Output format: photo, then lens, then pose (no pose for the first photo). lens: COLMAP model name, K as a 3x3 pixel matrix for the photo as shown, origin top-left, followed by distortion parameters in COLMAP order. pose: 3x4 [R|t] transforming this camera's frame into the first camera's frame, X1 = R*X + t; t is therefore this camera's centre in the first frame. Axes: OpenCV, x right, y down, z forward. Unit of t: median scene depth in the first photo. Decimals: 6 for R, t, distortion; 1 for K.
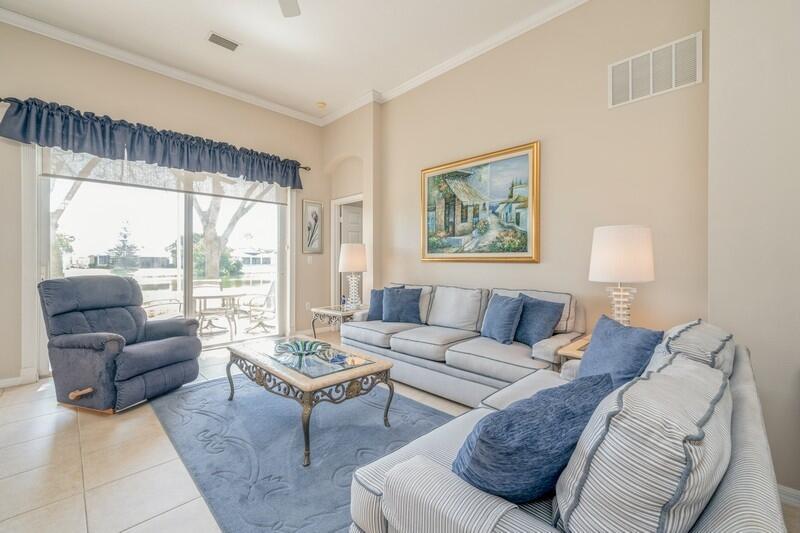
lens RADIAL K [[333.2, 0, 398.8], [0, 333.2, 260.2], [0, 0, 1]] dist [0.012882, -0.000032]
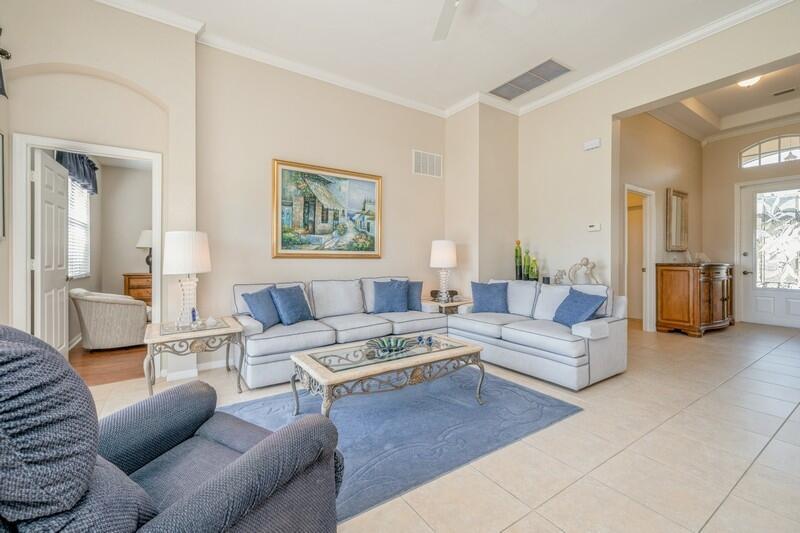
lens RADIAL K [[333.2, 0, 398.7], [0, 333.2, 257.3], [0, 0, 1]] dist [0.012882, -0.000032]
pose [[0.200842, 0.001685, 0.979622, -0.868370], [-0.000377, 0.999999, -0.001642, 0.003880], [-0.979624, -0.000040, 0.200842, 0.537652]]
